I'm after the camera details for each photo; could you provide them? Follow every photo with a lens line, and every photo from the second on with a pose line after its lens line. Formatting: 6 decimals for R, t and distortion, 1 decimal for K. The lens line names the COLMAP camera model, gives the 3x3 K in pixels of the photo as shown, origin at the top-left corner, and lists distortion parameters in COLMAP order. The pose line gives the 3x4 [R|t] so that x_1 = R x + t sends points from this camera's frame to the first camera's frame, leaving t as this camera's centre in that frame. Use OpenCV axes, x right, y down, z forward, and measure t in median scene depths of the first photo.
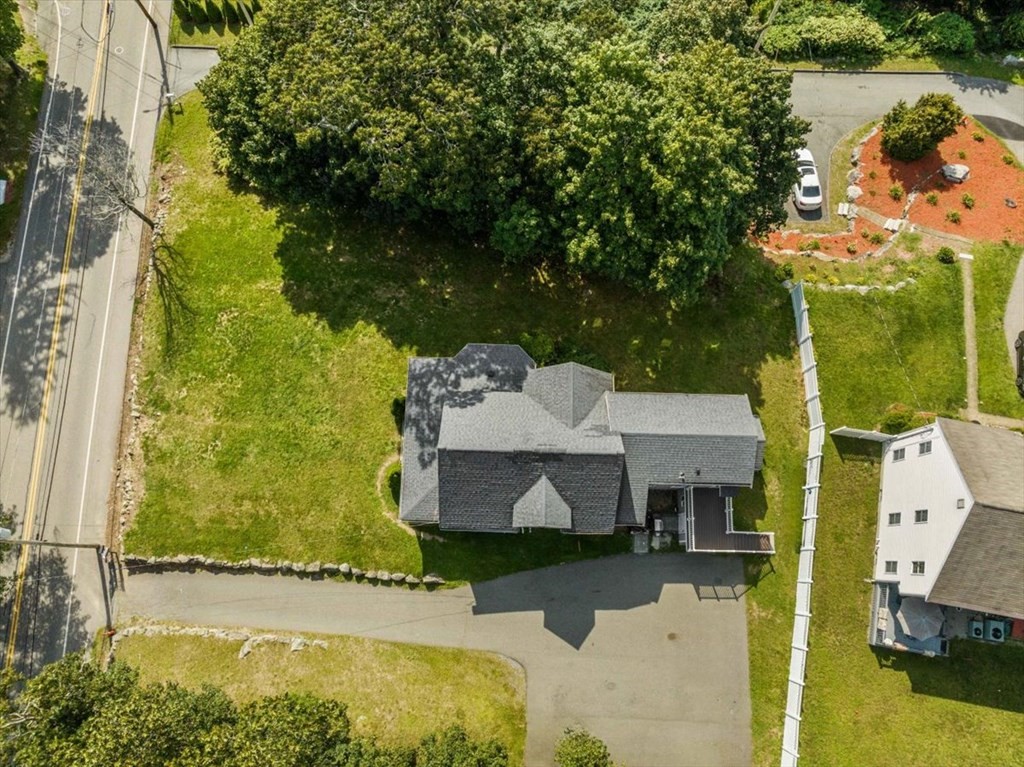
lens RADIAL K [[701.5, 0, 512.0], [0, 701.5, 383.5], [0, 0, 1]] dist [-0.047125, 0.021586]
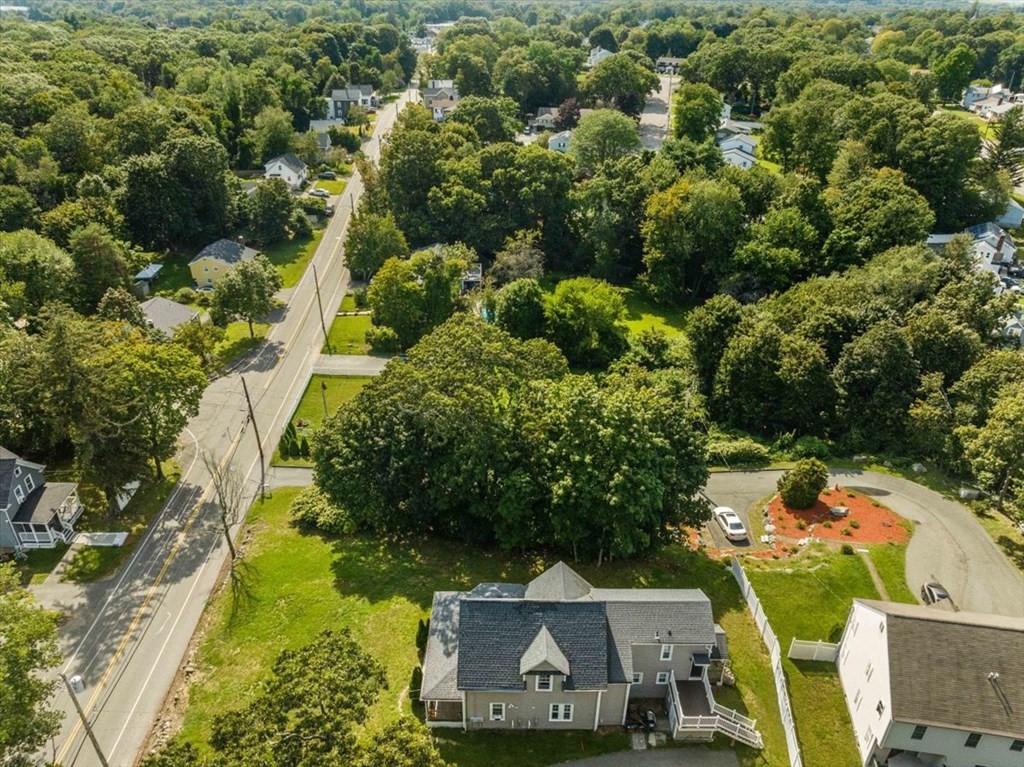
lens RADIAL K [[701.5, 0, 512.0], [0, 701.5, 383.5], [0, 0, 1]] dist [-0.047125, 0.021586]
pose [[0.999769, -0.016625, 0.013629, -0.015617], [0.021286, 0.676940, -0.735730, 0.558752], [0.003006, 0.735850, 0.677138, -0.120764]]
